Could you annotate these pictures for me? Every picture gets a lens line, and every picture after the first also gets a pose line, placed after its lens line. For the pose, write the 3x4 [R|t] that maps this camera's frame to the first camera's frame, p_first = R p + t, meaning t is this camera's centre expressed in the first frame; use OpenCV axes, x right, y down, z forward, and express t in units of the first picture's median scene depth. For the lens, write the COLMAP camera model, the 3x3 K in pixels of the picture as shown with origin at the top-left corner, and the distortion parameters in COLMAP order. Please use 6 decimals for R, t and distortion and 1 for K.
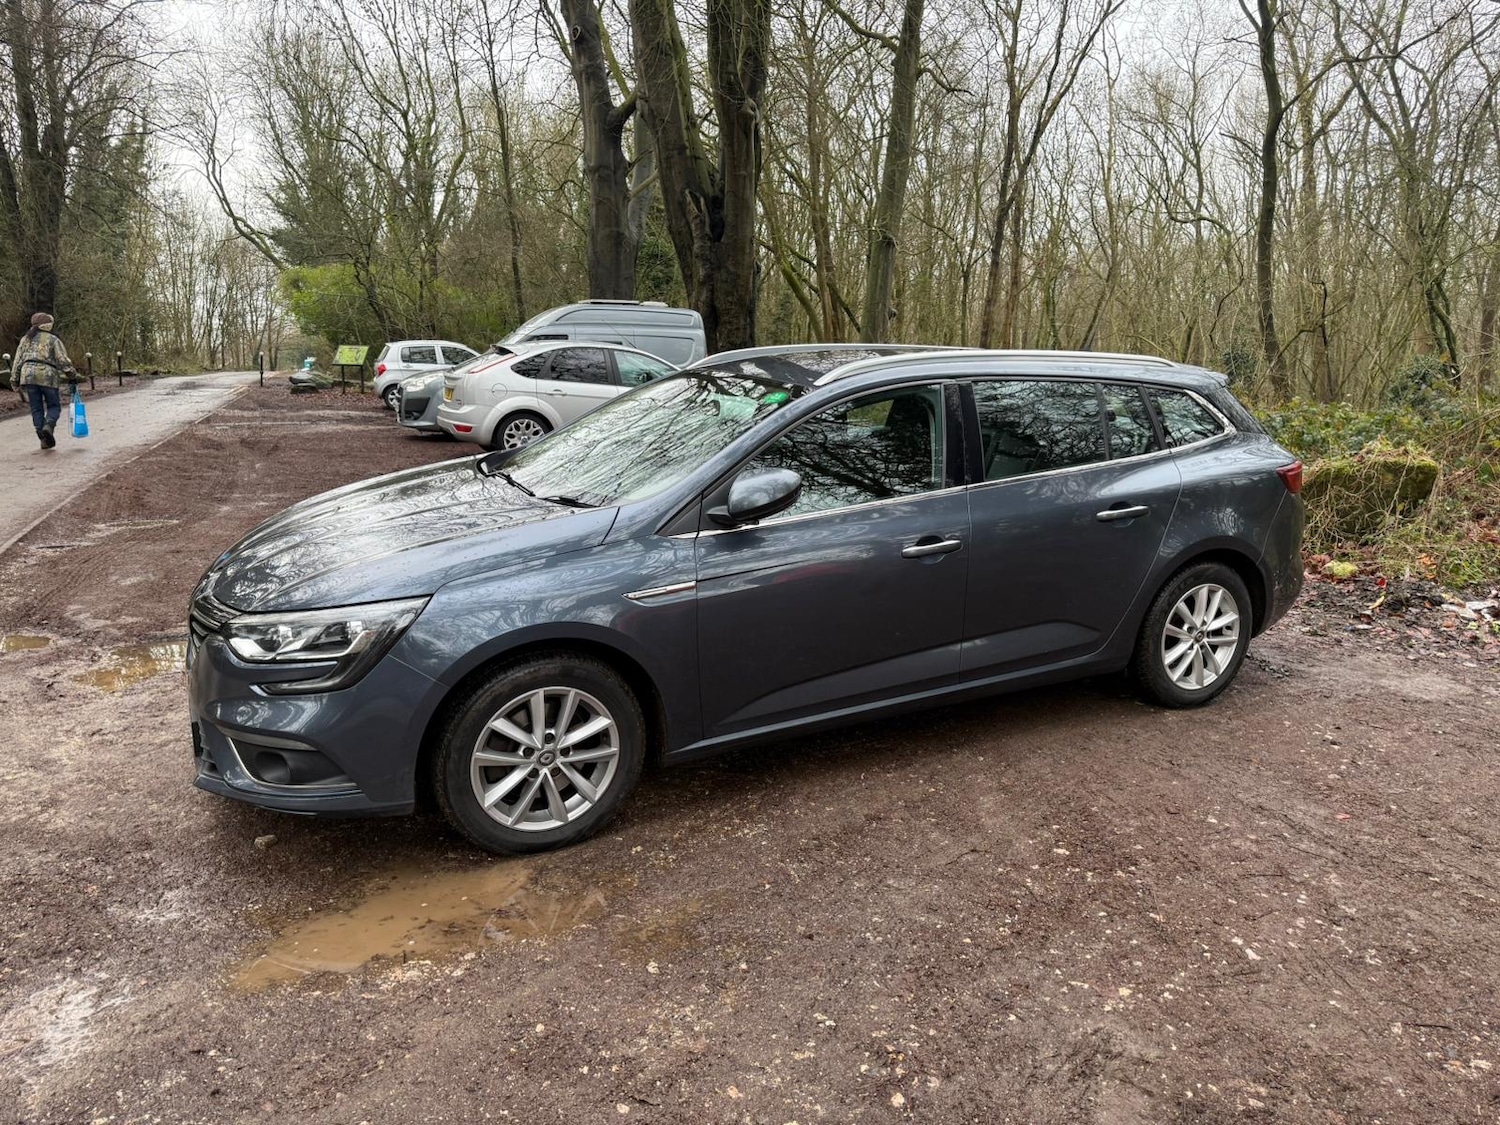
lens RADIAL K [[1056.8, 0, 741.1], [0, 1056.8, 558.4], [0, 0, 1]] dist [0.028919, -0.031400]
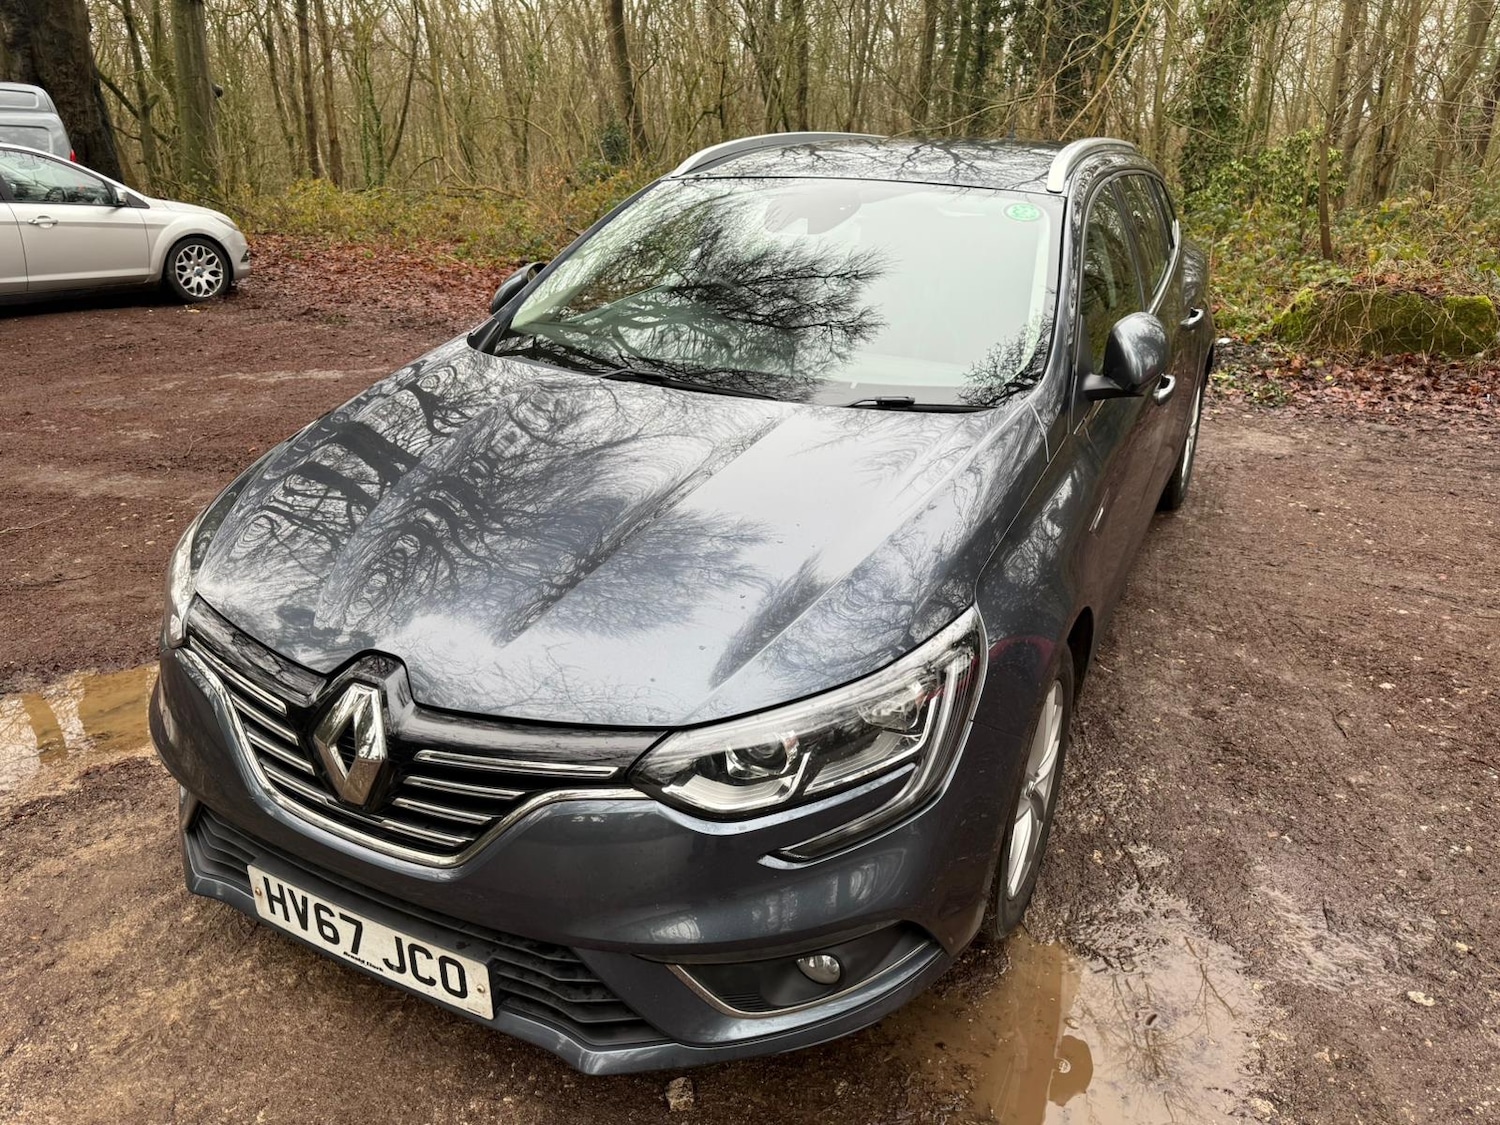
lens RADIAL K [[1066.4, 0, 750.0], [0, 1066.4, 562.5], [0, 0, 1]] dist [0.049730, -0.075539]
pose [[0.804083, -0.238642, 0.544519, -0.363604], [0.133865, 0.965056, 0.225270, -0.070802], [-0.579250, -0.108243, 0.807931, 0.304223]]
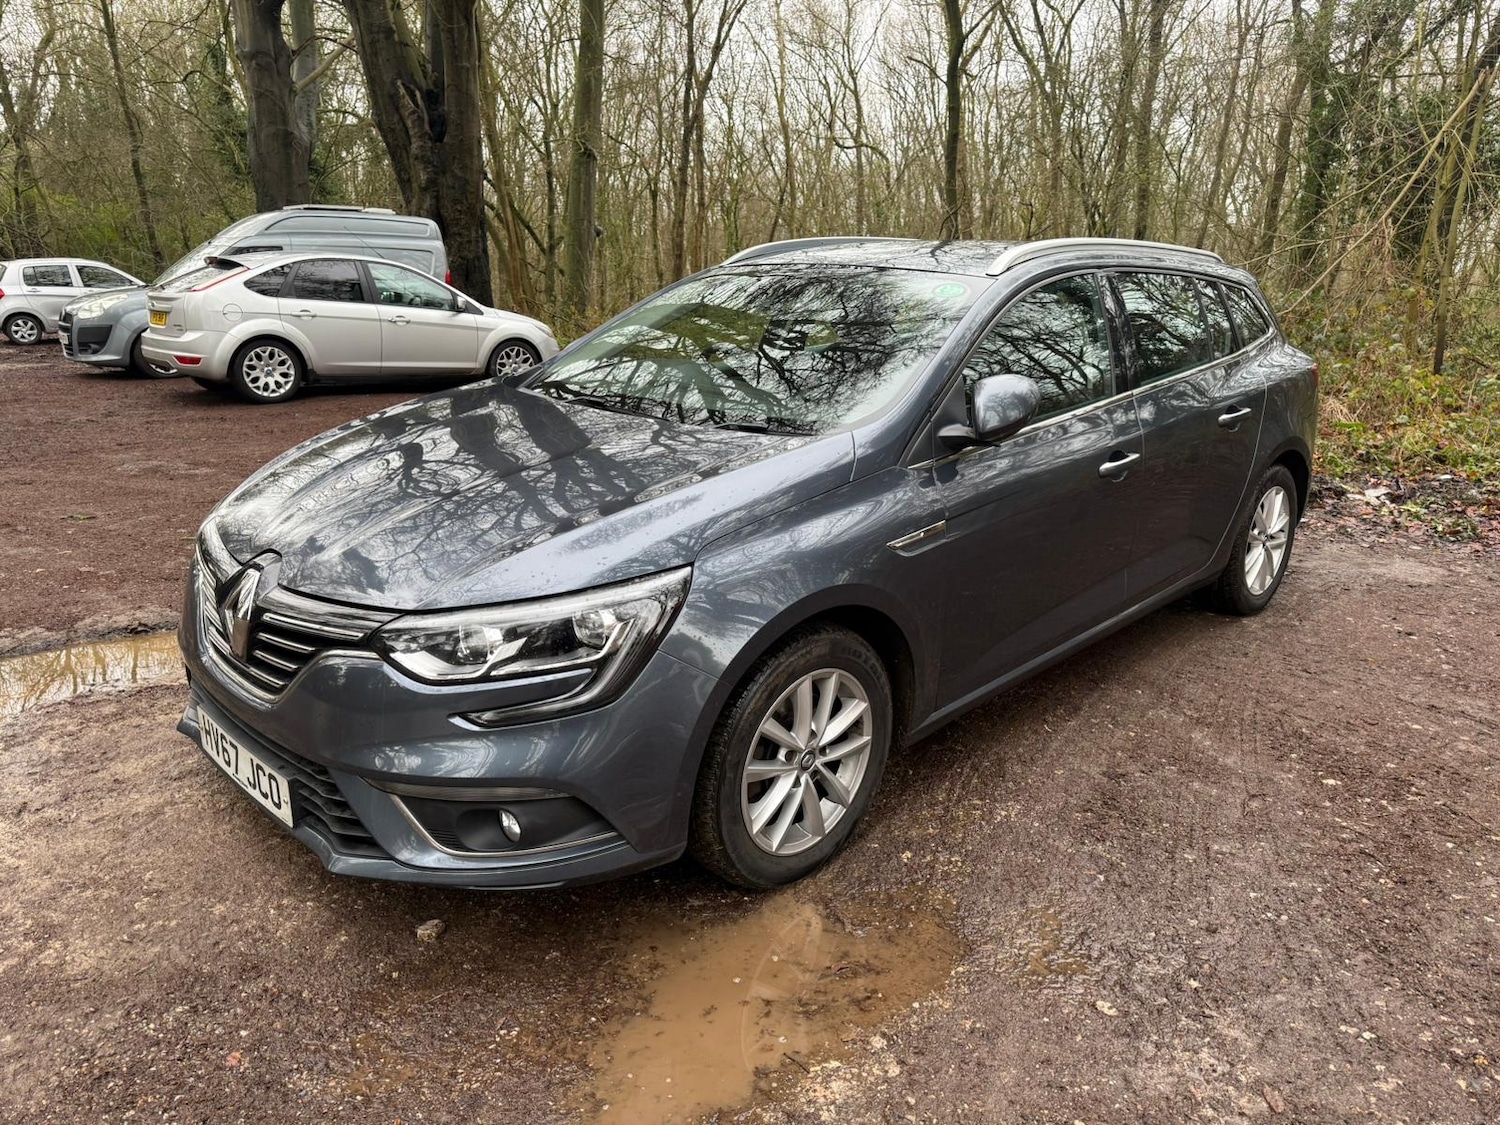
lens RADIAL K [[1066.4, 0, 750.0], [0, 1066.4, 562.5], [0, 0, 1]] dist [0.049730, -0.075539]
pose [[0.949585, -0.083817, 0.302097, -0.242516], [0.063054, 0.994969, 0.077855, -0.010346], [-0.307103, -0.054881, 0.950093, 0.150391]]
